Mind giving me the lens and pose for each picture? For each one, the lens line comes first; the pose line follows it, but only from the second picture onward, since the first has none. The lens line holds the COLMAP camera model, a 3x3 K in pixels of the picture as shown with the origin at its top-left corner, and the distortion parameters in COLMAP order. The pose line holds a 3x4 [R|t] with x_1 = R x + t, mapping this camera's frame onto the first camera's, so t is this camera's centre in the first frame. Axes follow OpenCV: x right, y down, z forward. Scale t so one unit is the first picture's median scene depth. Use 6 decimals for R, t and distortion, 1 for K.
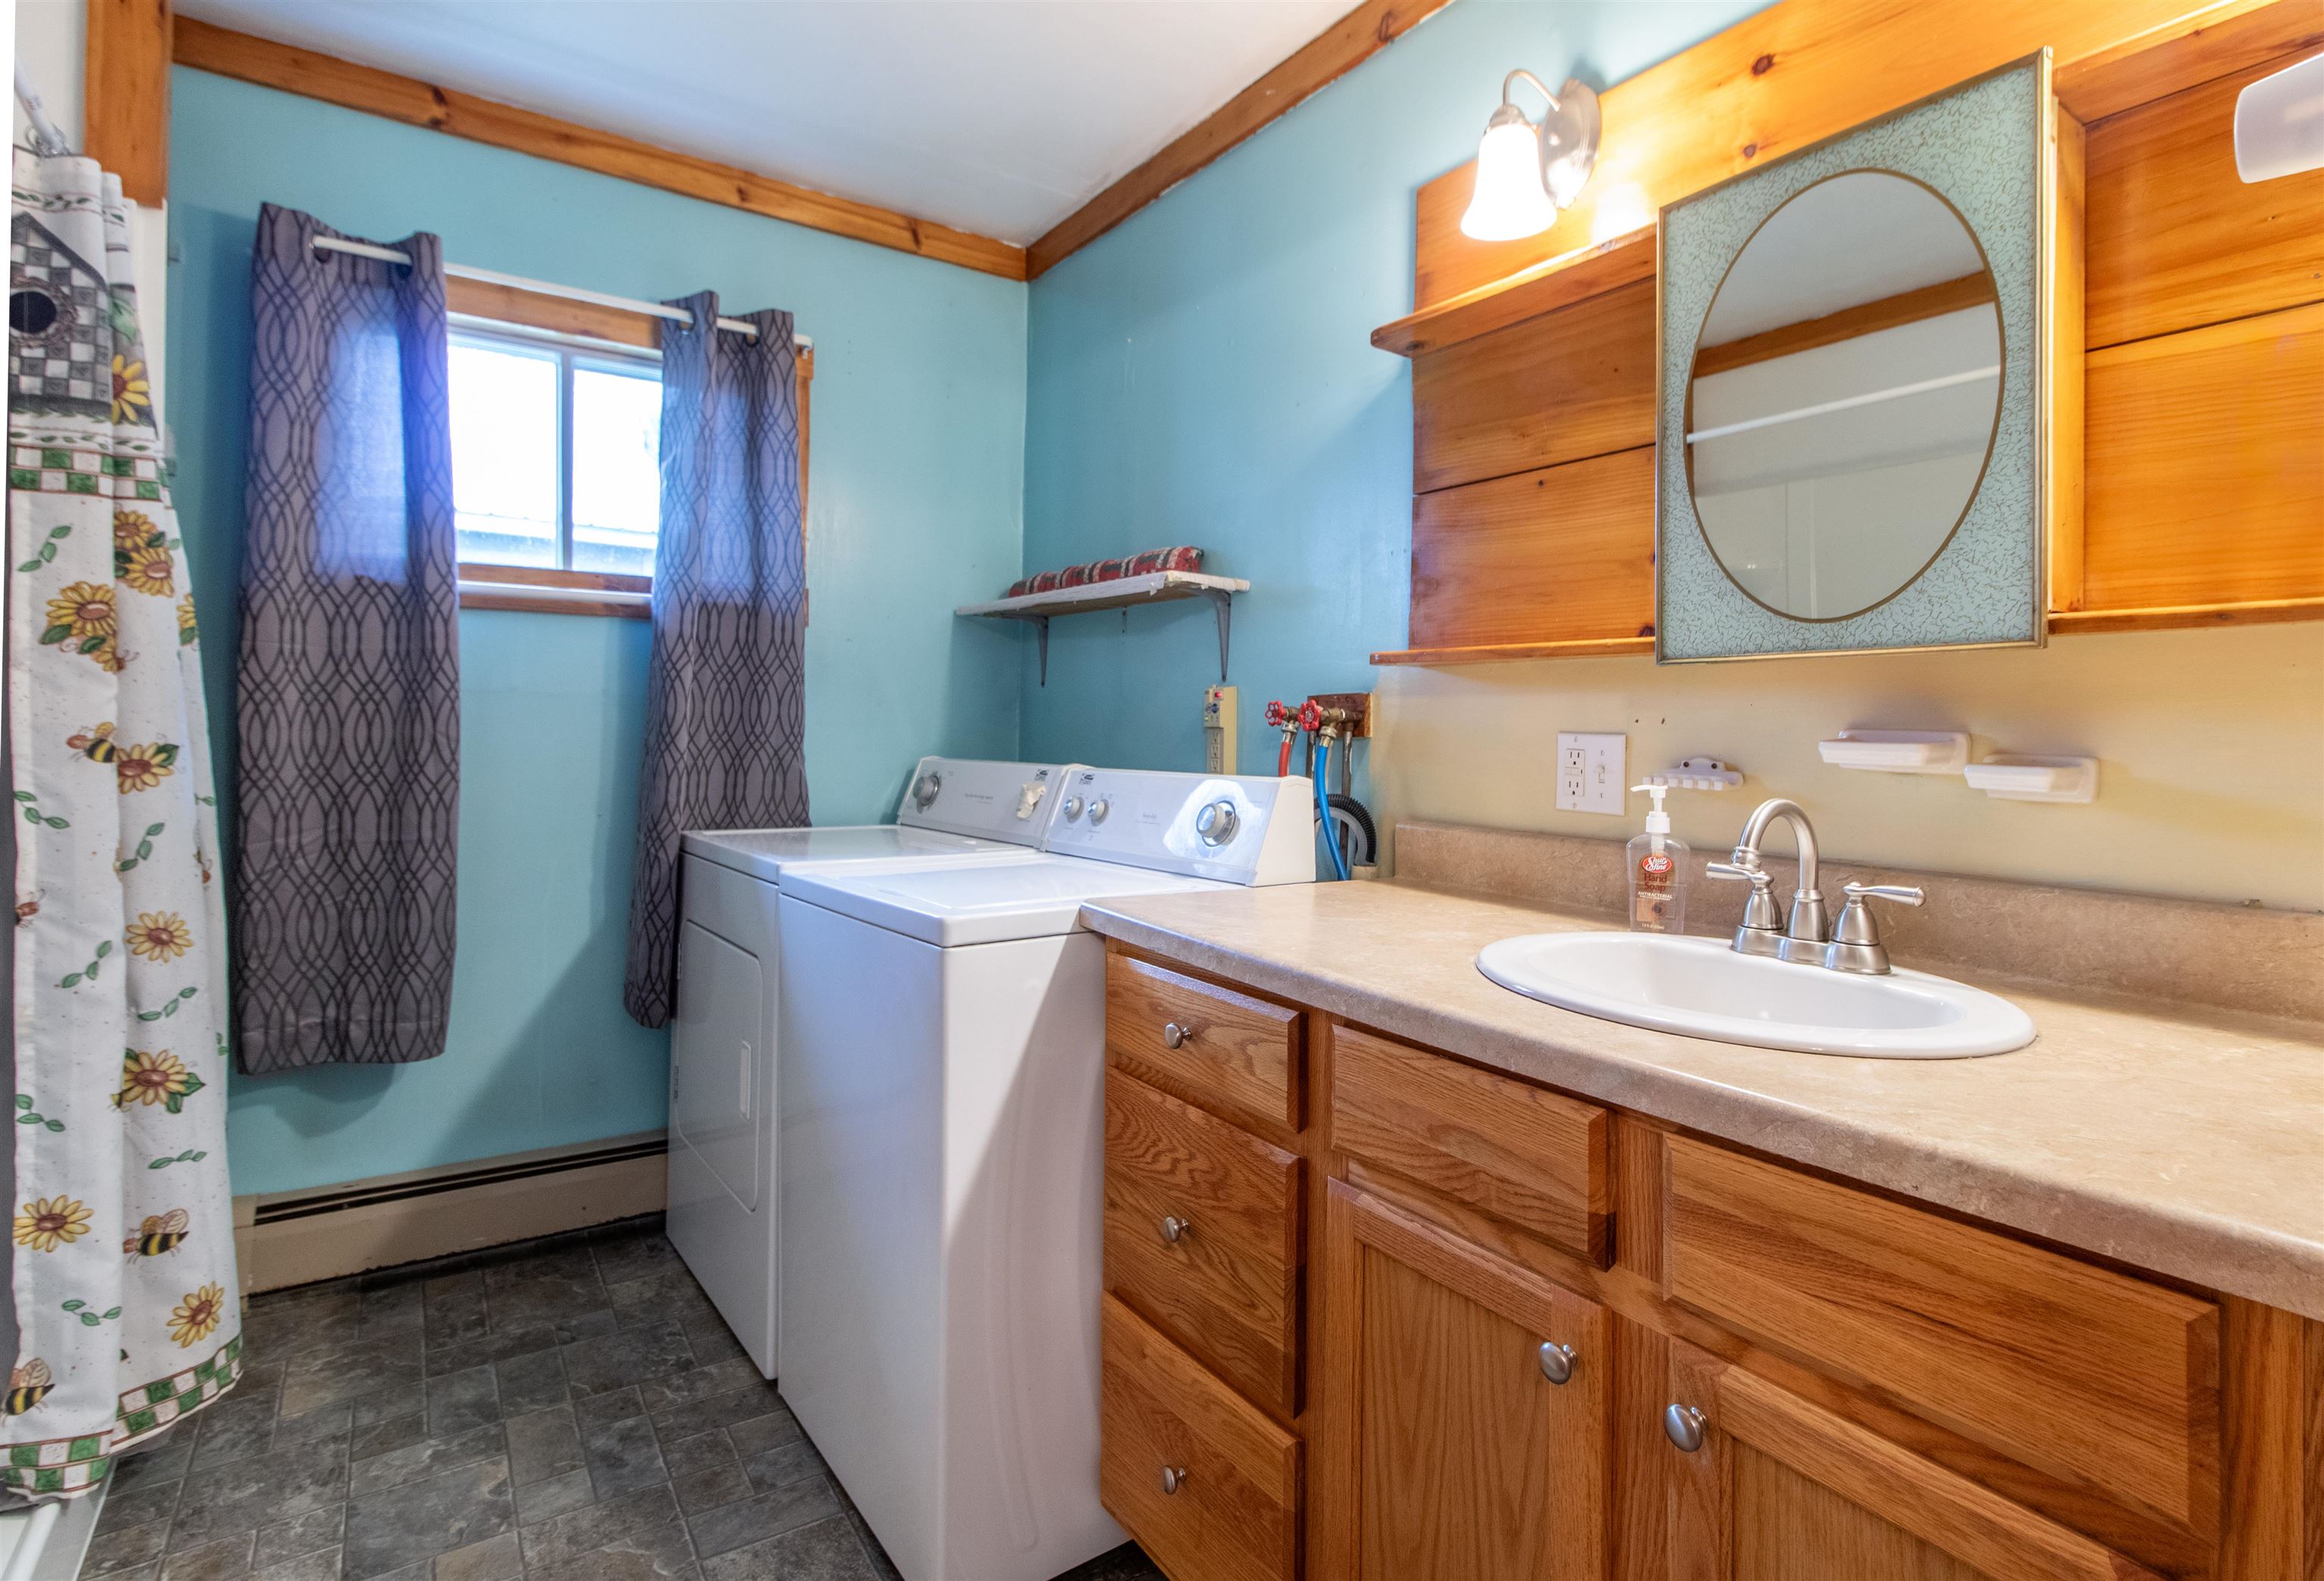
lens RADIAL K [[1167.1, 0, 1209.5], [0, 1167.1, 809.5], [0, 0, 1]] dist [0.003532, 0.000915]
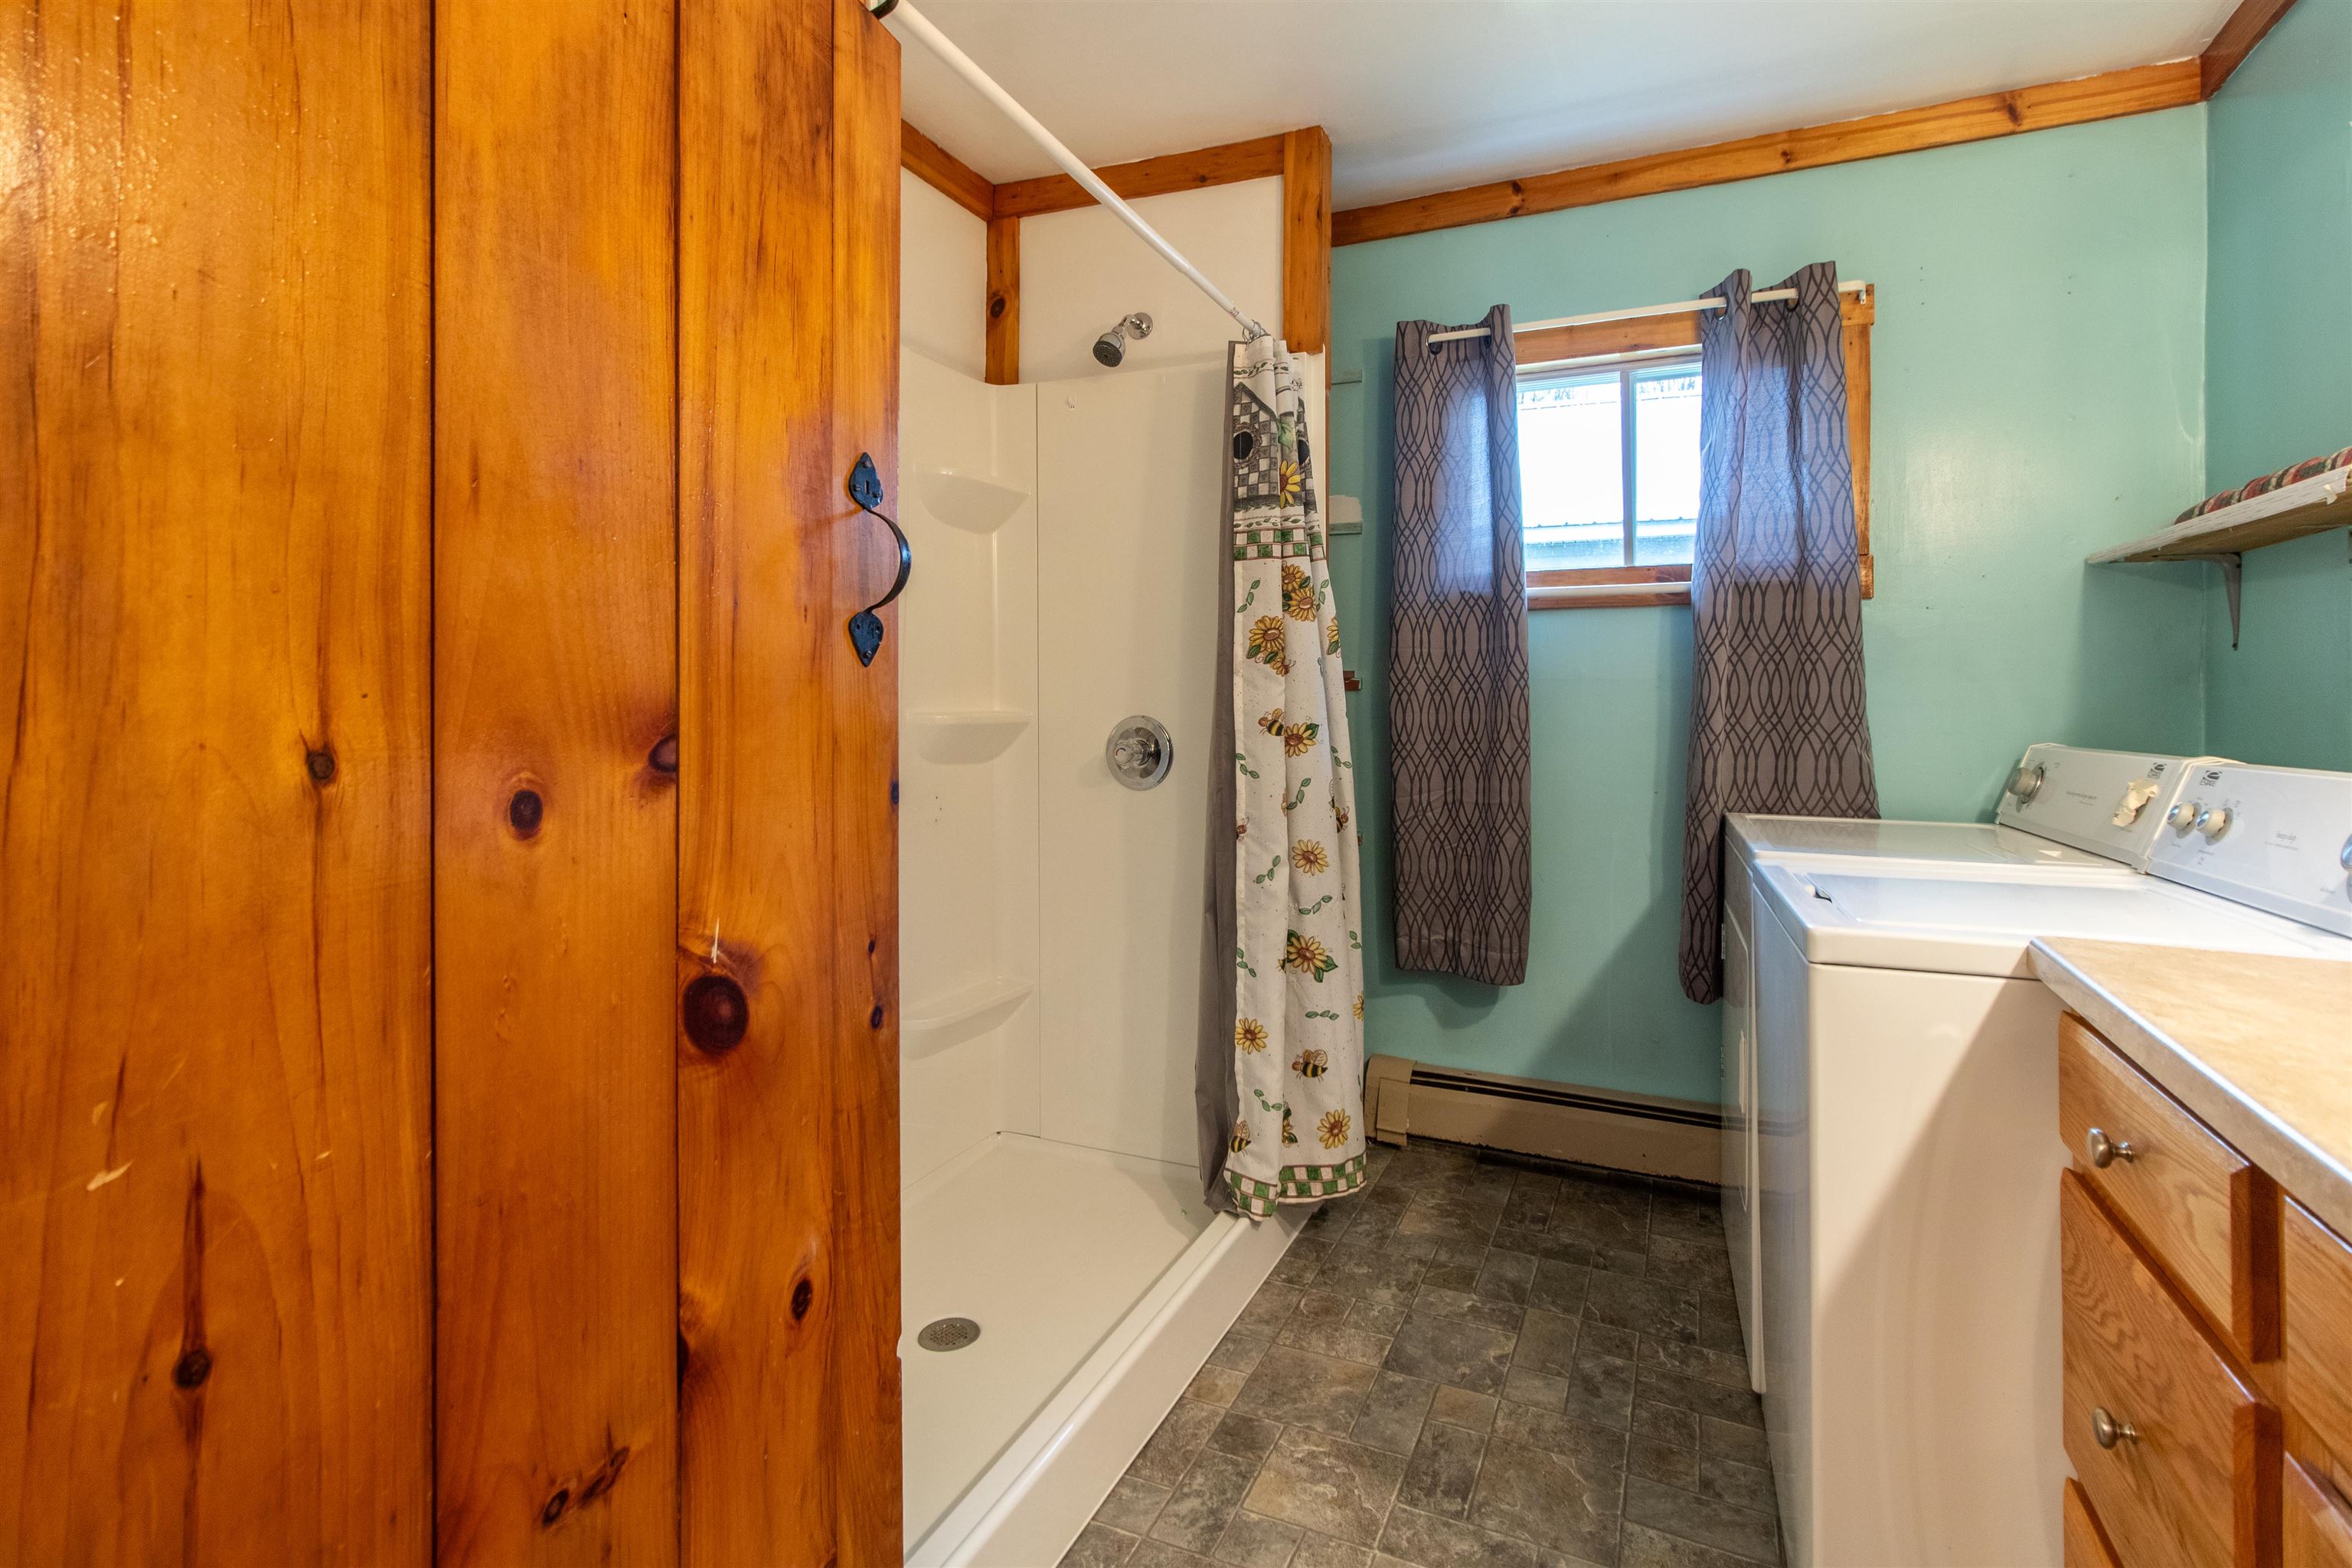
lens RADIAL K [[1124.6, 0, 1184.9], [0, 1124.6, 775.1], [0, 0, 1]] dist [0.001018, 0.000580]
pose [[0.515213, 0.042406, -0.856012, 0.162111], [-0.054176, 0.998389, 0.016852, -0.005676], [0.855348, 0.037693, 0.516681, 0.117379]]
